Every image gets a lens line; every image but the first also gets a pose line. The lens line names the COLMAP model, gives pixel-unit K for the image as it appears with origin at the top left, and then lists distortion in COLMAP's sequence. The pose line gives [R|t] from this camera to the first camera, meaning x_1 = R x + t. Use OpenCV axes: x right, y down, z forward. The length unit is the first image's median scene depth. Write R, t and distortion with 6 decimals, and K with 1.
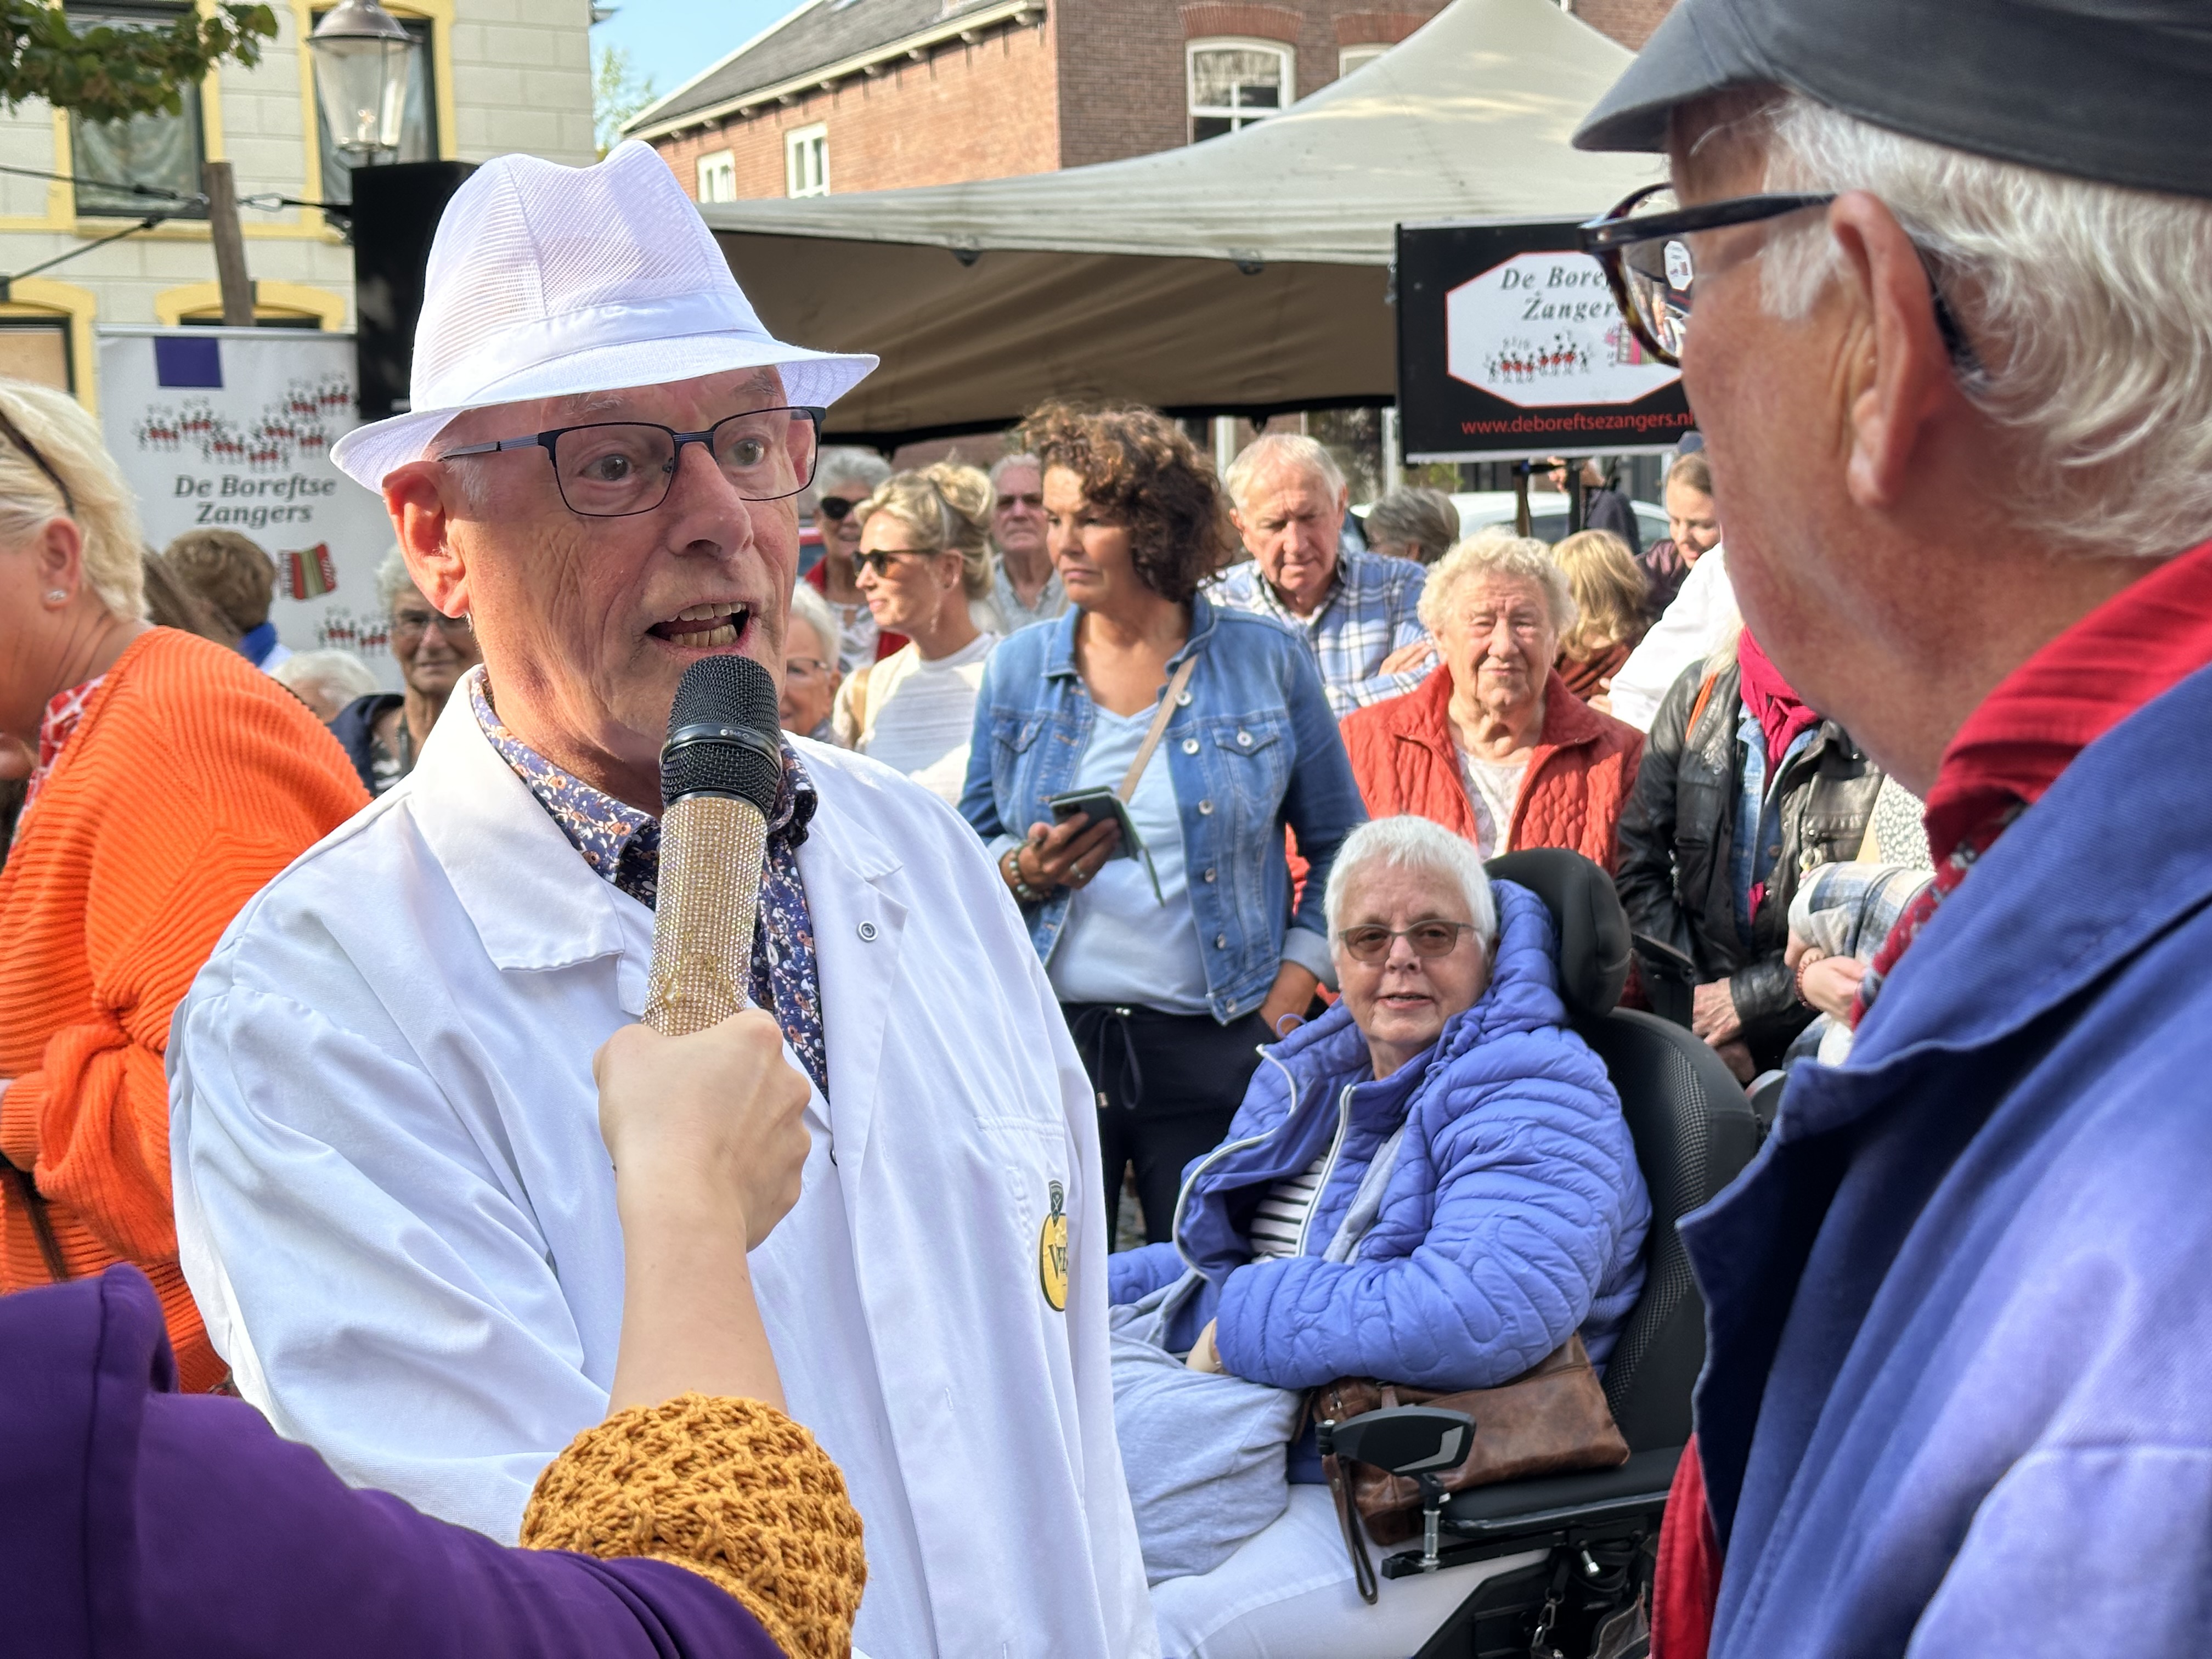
lens RADIAL K [[2914.9, 0, 1106.7], [0, 2914.9, 825.9], [0, 0, 1]] dist [0.145141, -0.064894]
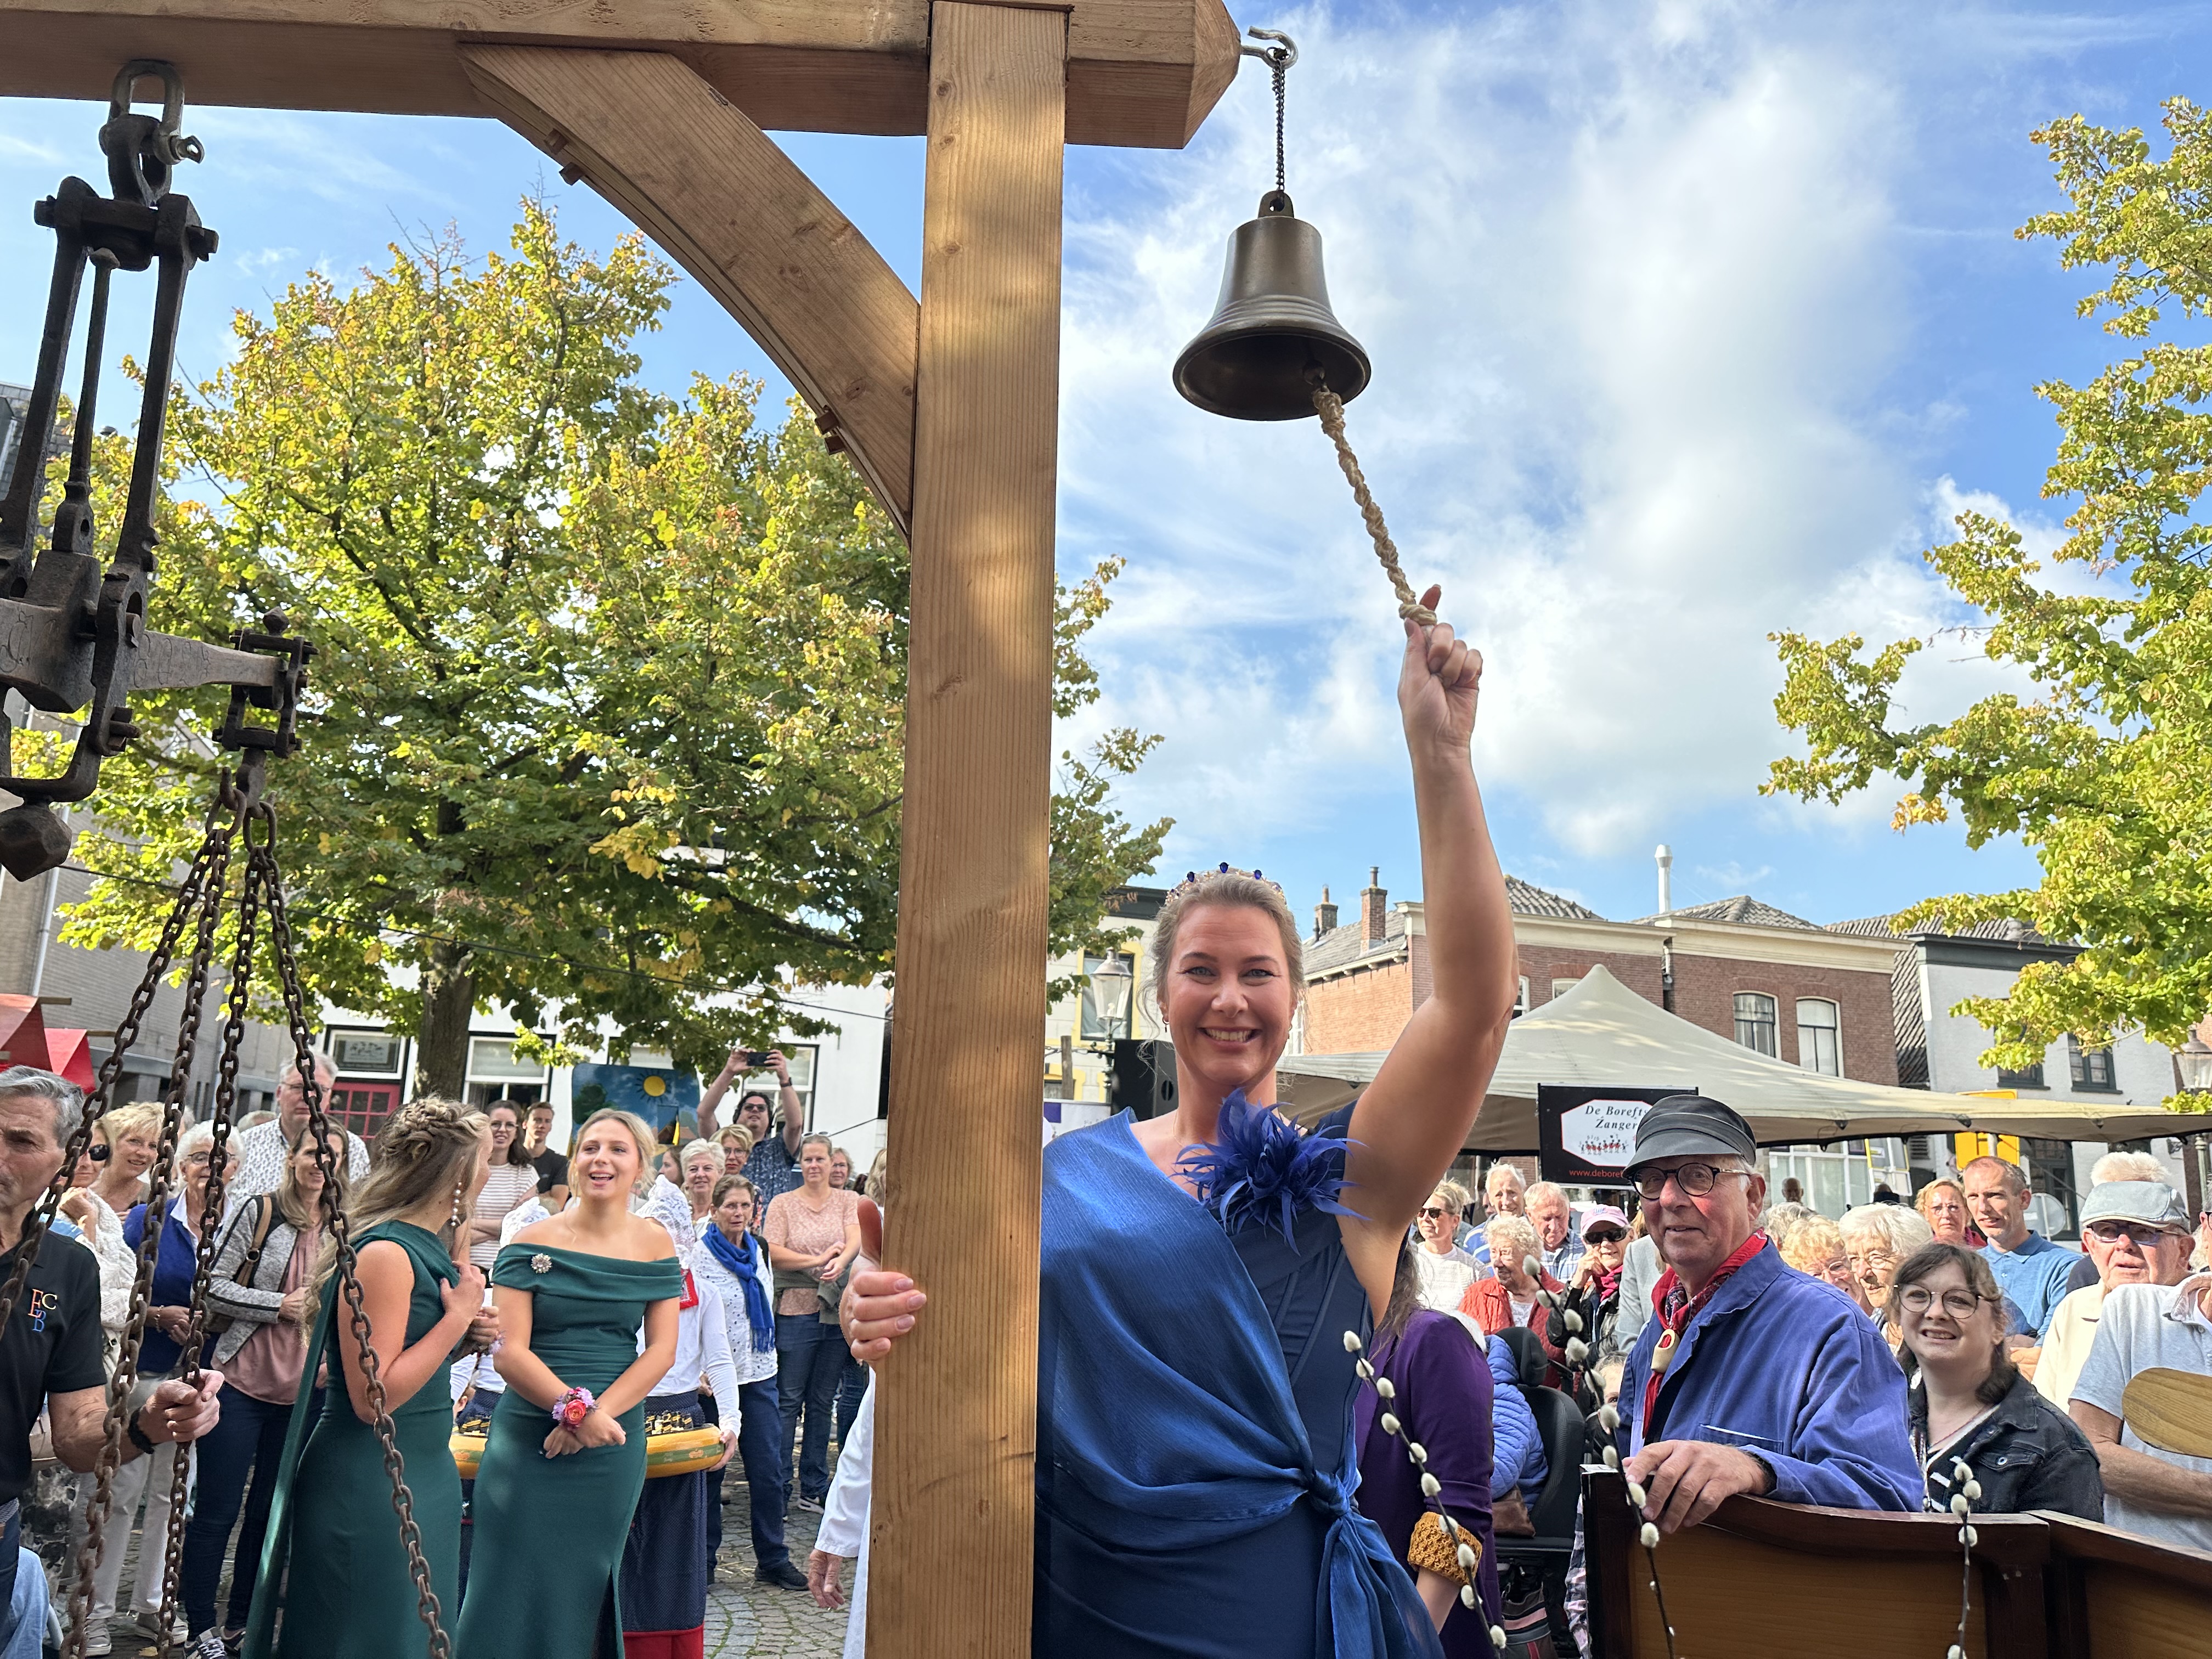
lens RADIAL K [[1536.9, 0, 1111.2], [0, 1536.9, 821.2], [0, 0, 1]] dist [0.116820, -0.133676]
pose [[0.975531, 0.018652, -0.219069, 0.032925], [-0.089787, 0.943318, -0.319516, 0.027847], [0.200692, 0.331367, 0.921910, -0.298967]]
